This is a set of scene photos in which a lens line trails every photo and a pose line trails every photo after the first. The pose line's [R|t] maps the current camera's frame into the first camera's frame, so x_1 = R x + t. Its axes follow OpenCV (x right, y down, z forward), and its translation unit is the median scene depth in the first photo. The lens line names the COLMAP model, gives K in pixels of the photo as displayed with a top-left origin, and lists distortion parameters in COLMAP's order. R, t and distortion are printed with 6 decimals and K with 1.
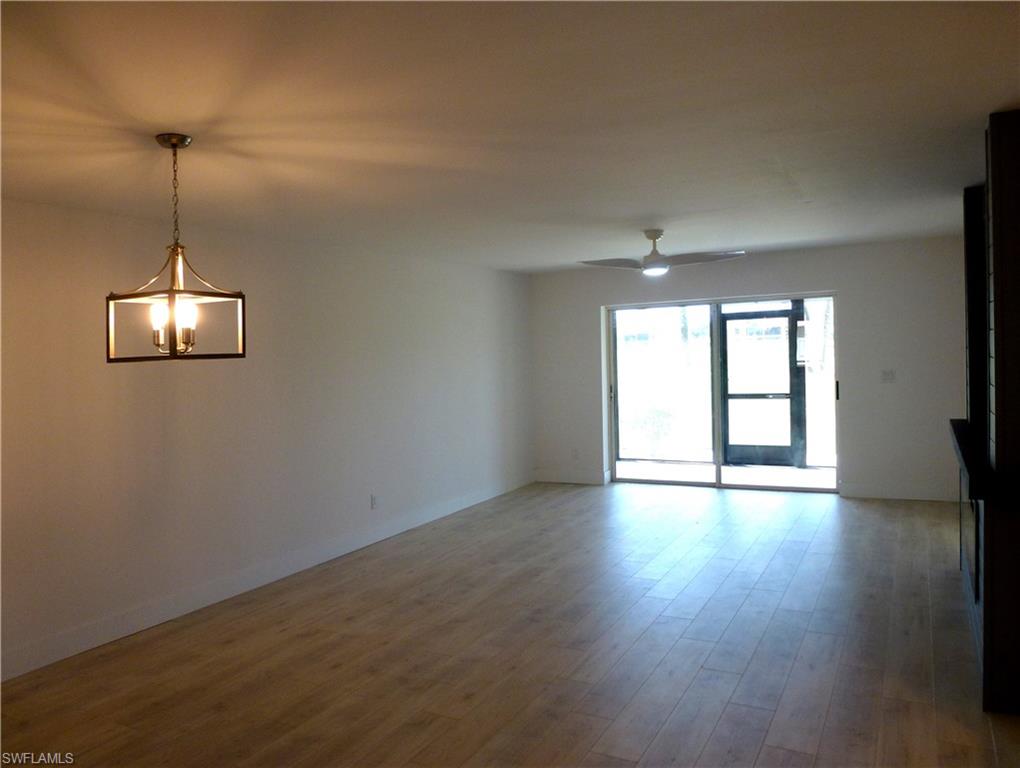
lens RADIAL K [[802.2, 0, 510.0], [0, 802.2, 384.0], [0, 0, 1]] dist [0.077800, 0.001555]
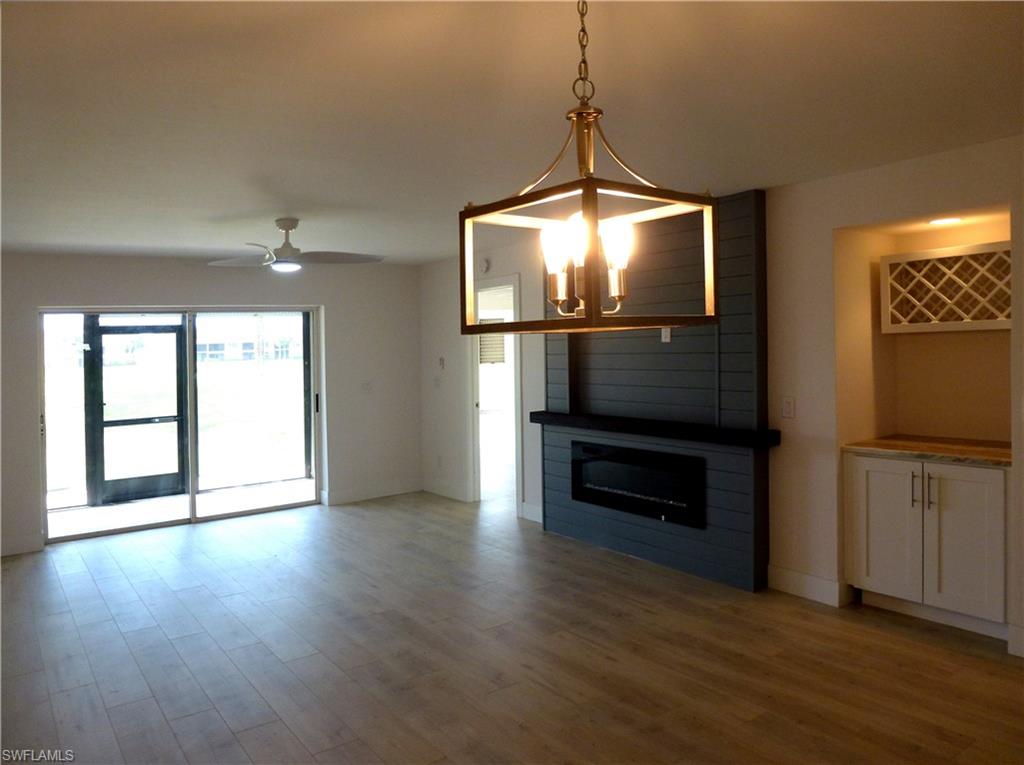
lens RADIAL K [[824.9, 0, 516.0], [0, 824.9, 360.6], [0, 0, 1]] dist [0.001612, 0.000708]
pose [[0.488276, -0.002038, 0.872687, -0.477498], [0.062599, 0.997503, -0.032696, 0.007070], [-0.870441, 0.070594, 0.487184, 0.350327]]
